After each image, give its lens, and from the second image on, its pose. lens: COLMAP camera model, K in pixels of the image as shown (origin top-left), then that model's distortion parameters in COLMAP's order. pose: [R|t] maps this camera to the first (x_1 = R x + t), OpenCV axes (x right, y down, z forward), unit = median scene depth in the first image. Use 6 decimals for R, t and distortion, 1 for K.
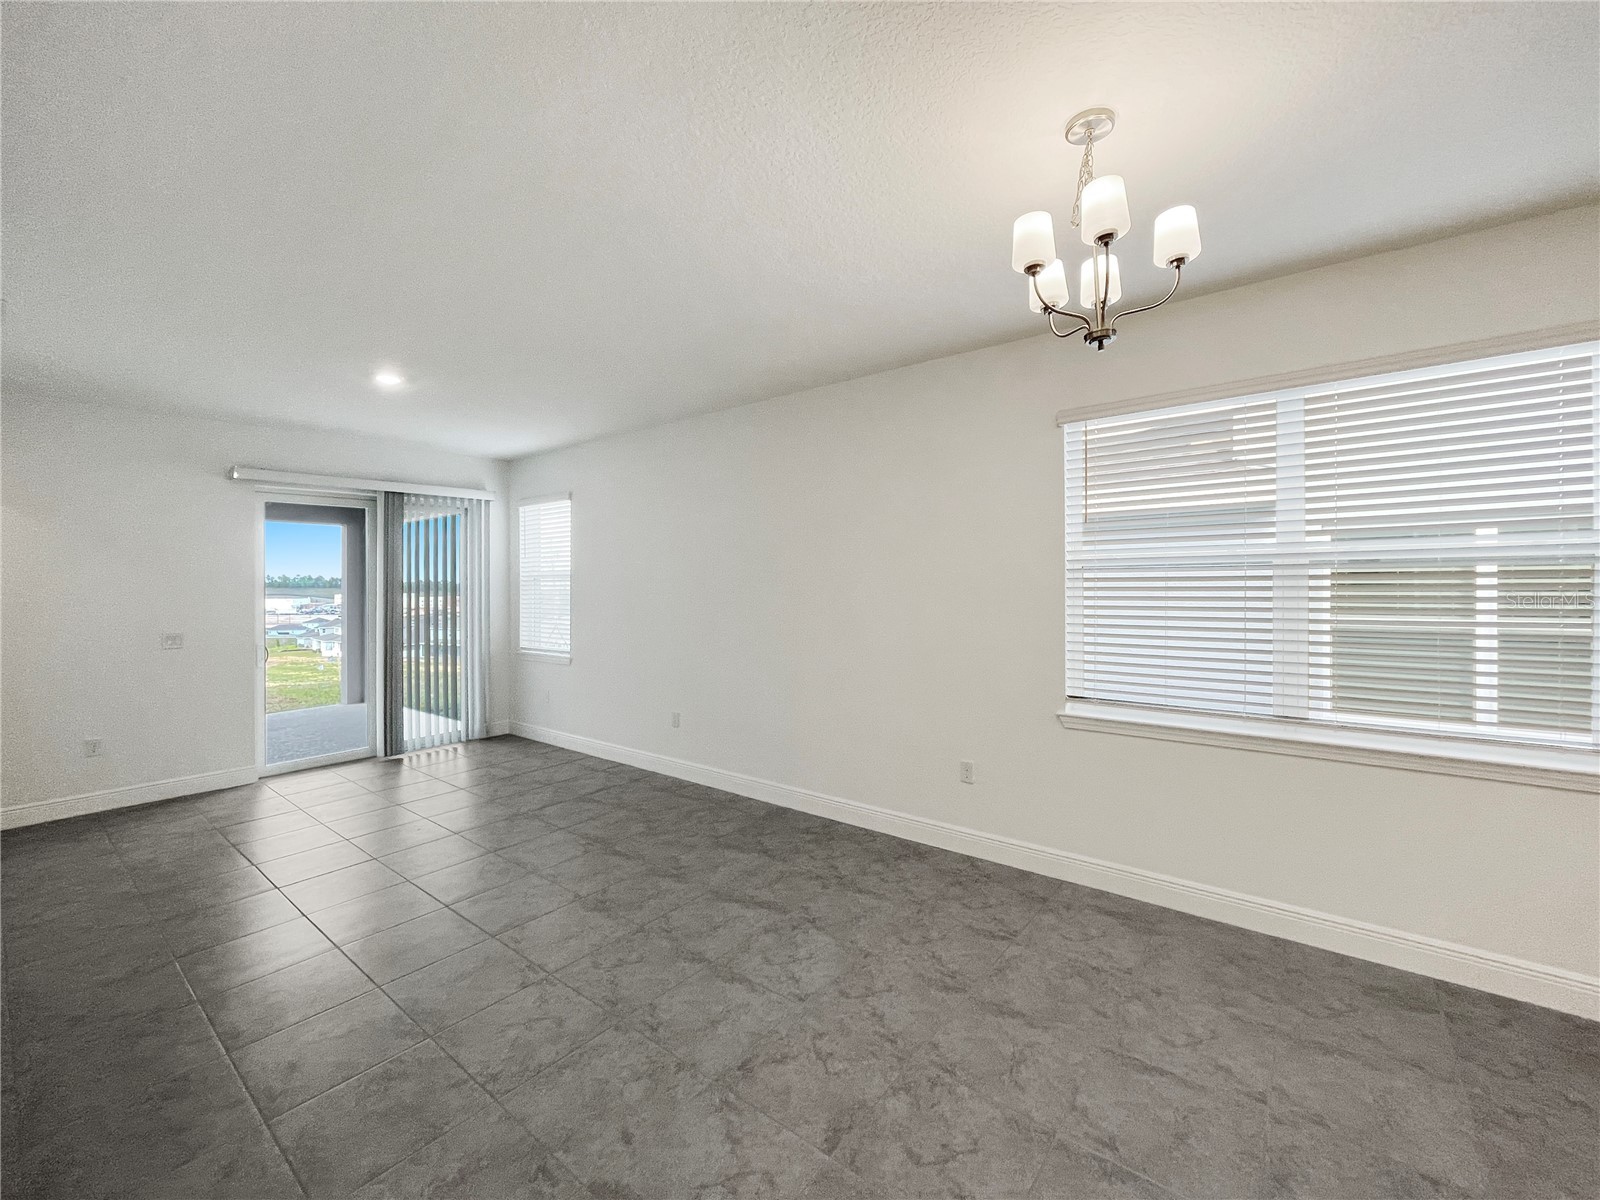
lens RADIAL K [[670.8, 0, 797.5], [0, 670.8, 587.6], [0, 0, 1]] dist [-0.001337, -0.000089]
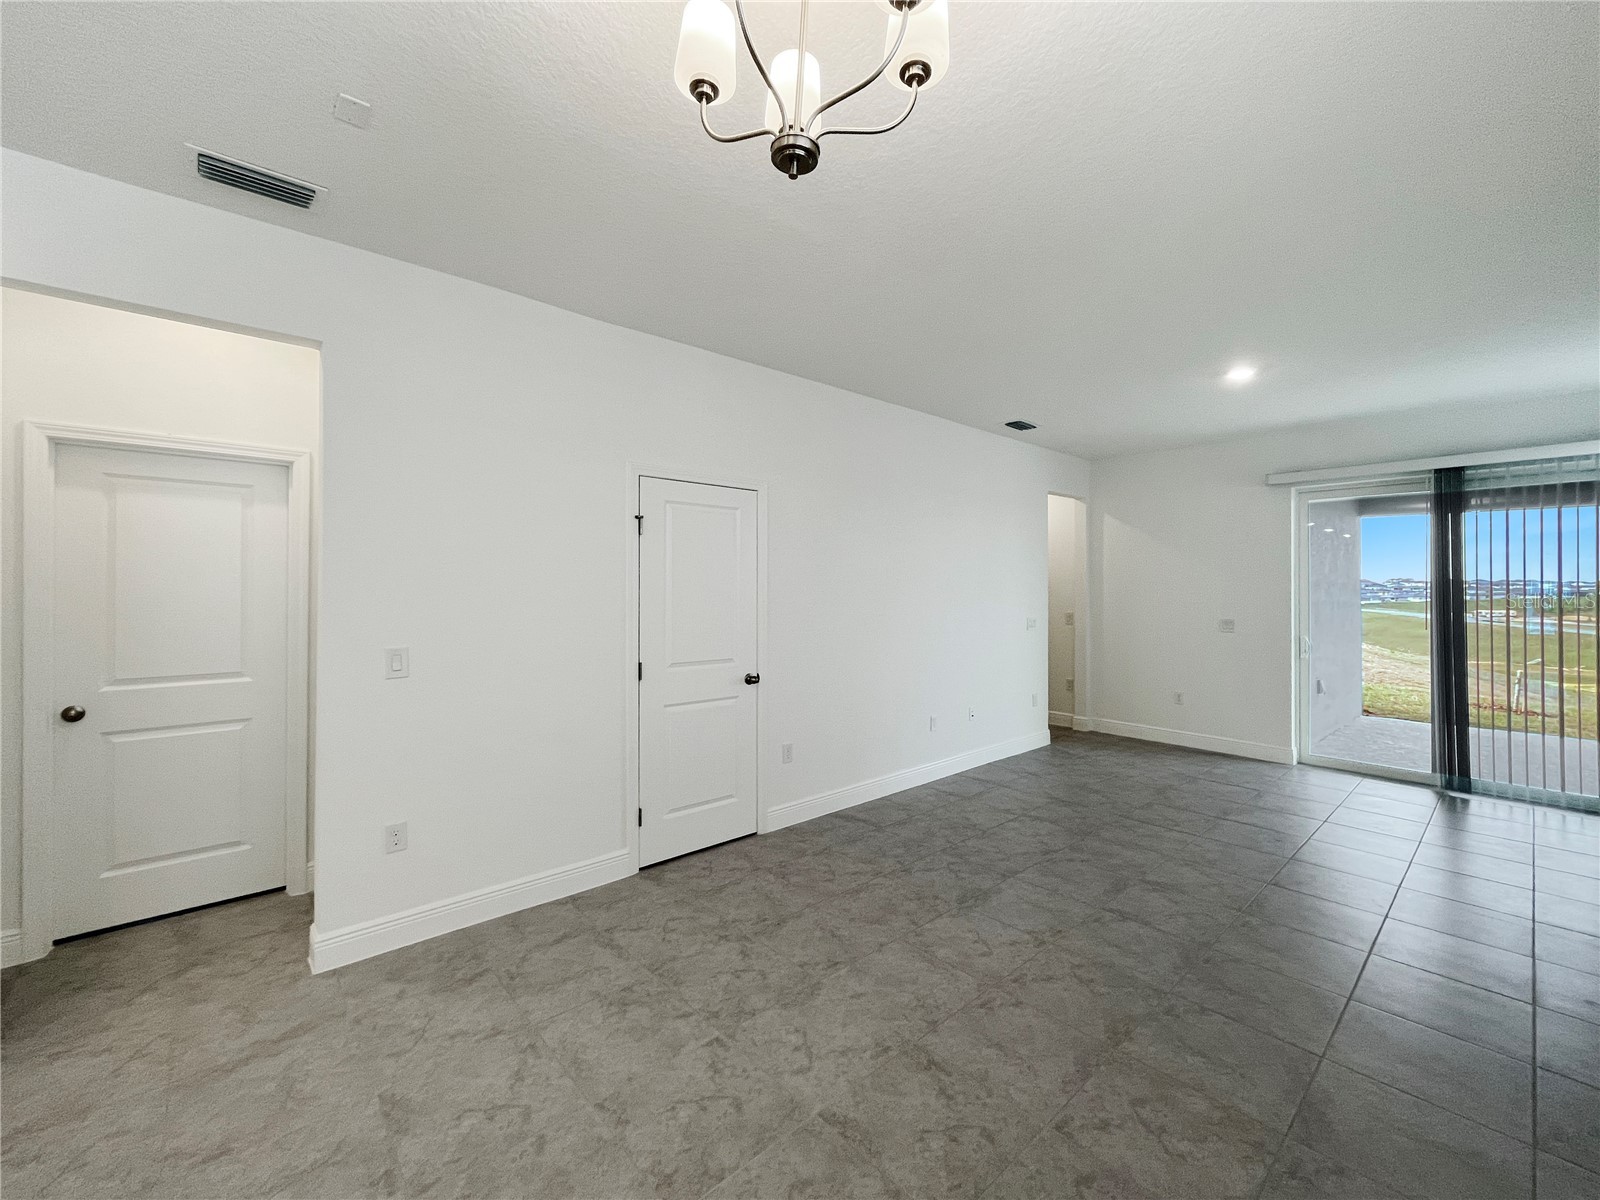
lens RADIAL K [[670.8, 0, 797.5], [0, 670.8, 587.6], [0, 0, 1]] dist [-0.001337, -0.000089]
pose [[-0.181194, 0.013221, -0.983358, 0.441962], [-0.016398, 0.999730, 0.016462, 0.003178], [0.983311, 0.019108, -0.180929, 0.471324]]
